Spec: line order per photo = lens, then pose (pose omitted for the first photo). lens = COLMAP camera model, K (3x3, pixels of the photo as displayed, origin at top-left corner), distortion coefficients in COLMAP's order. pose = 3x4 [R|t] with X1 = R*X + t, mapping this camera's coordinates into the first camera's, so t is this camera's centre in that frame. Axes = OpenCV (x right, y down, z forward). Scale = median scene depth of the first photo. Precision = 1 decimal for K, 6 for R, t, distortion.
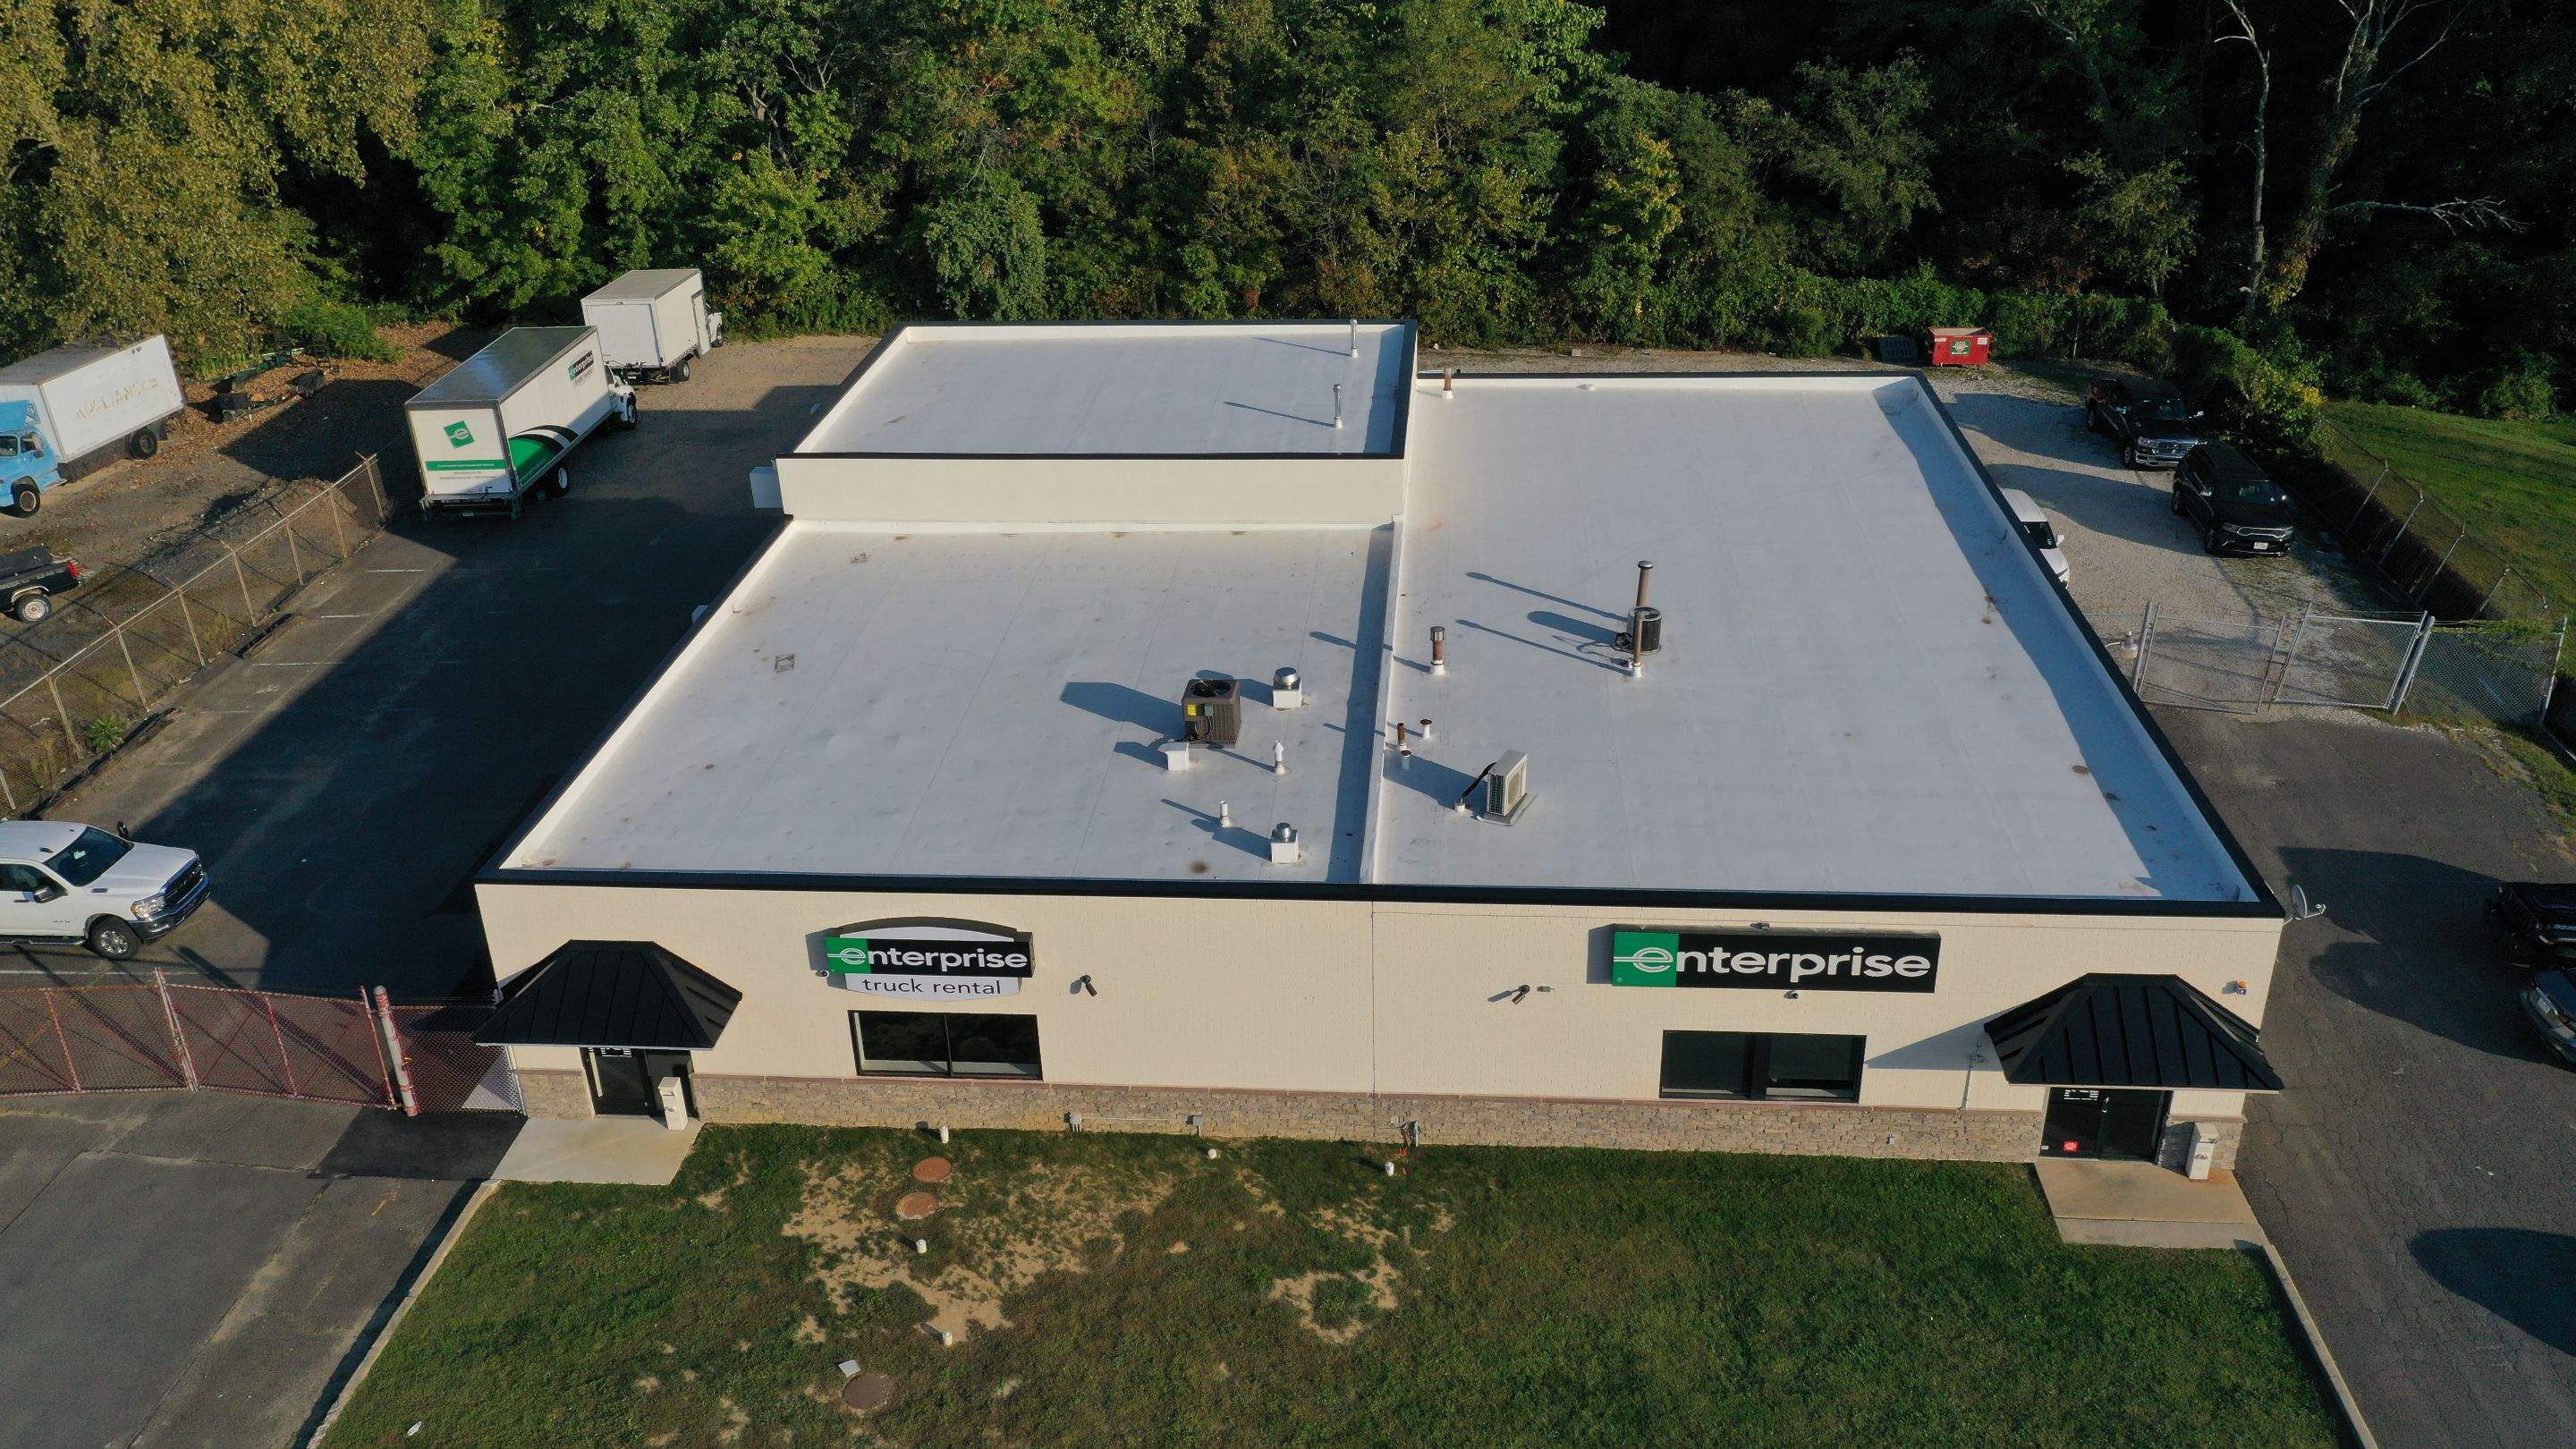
lens RADIAL K [[2047.0, 0, 1290.7], [0, 2047.0, 724.1], [0, 0, 1]] dist [0.021038, -0.000971]
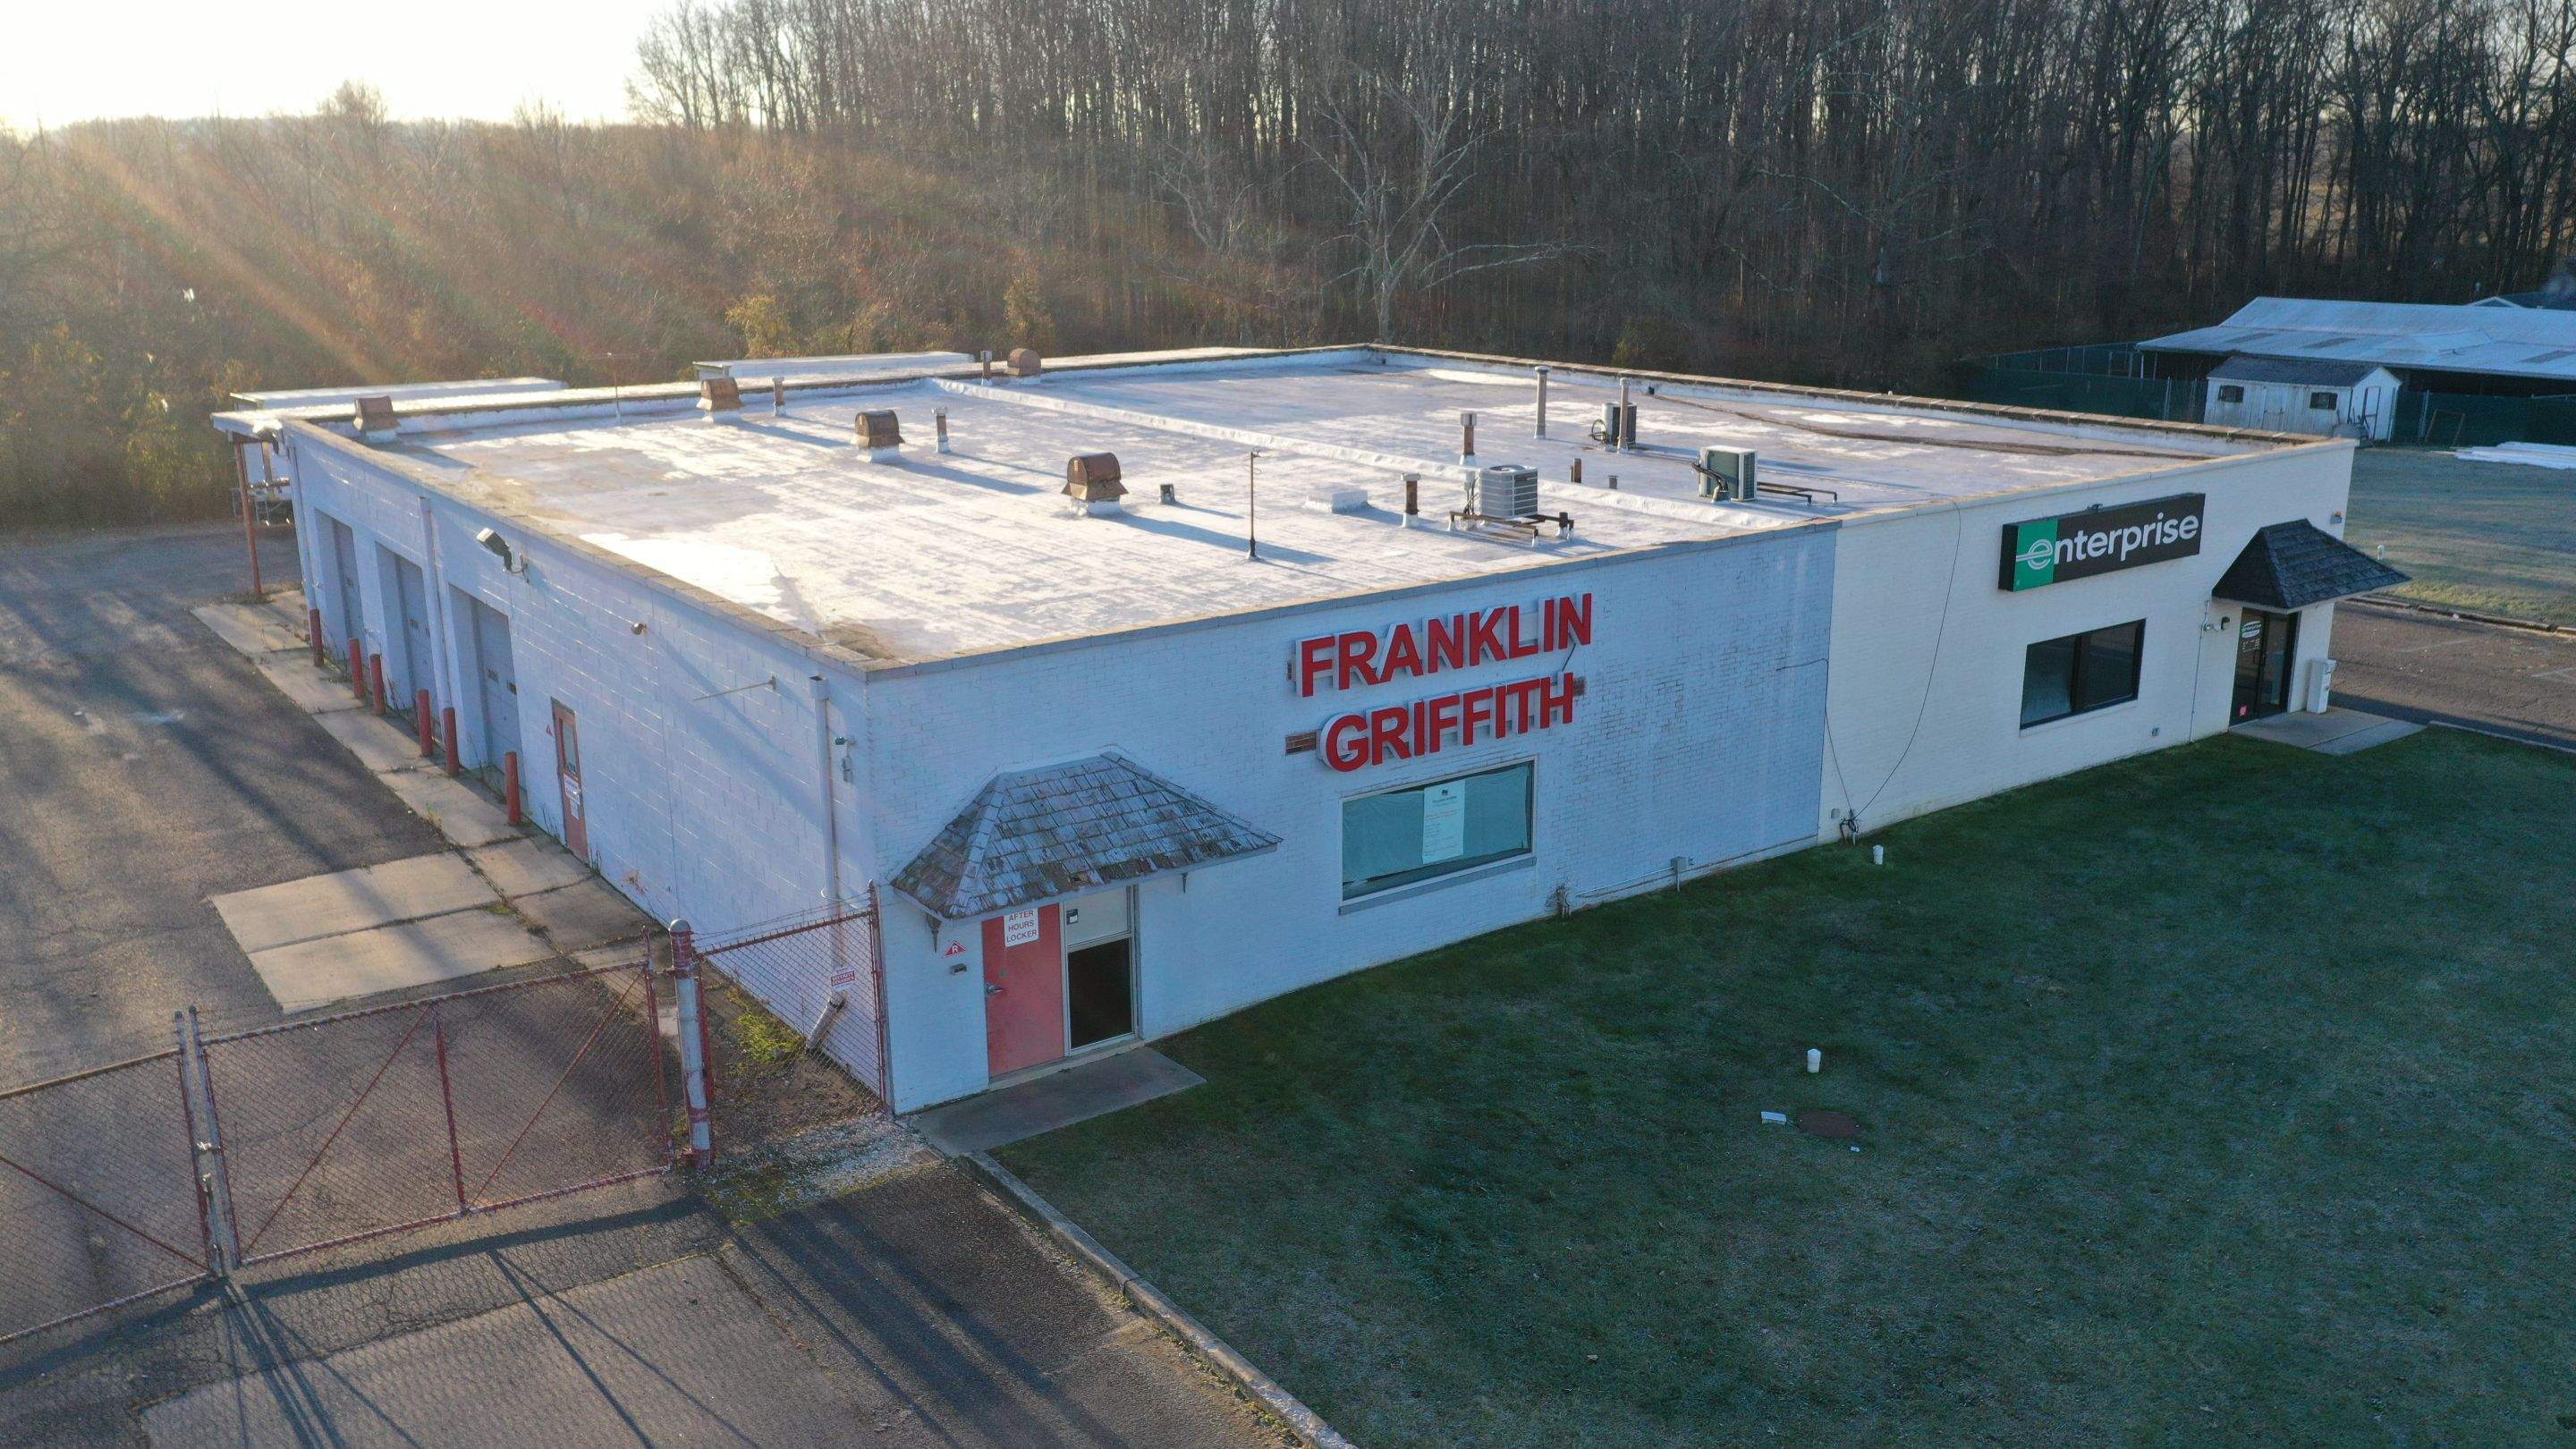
lens RADIAL K [[2053.1, 0, 1291.1], [0, 2053.1, 722.0], [0, 0, 1]] dist [0.015625, 0.007814]
pose [[0.760440, -0.147655, 0.632400, -0.677630], [0.278198, 0.953997, -0.111781, 0.188838], [-0.586803, 0.260936, 0.766535, 0.451857]]
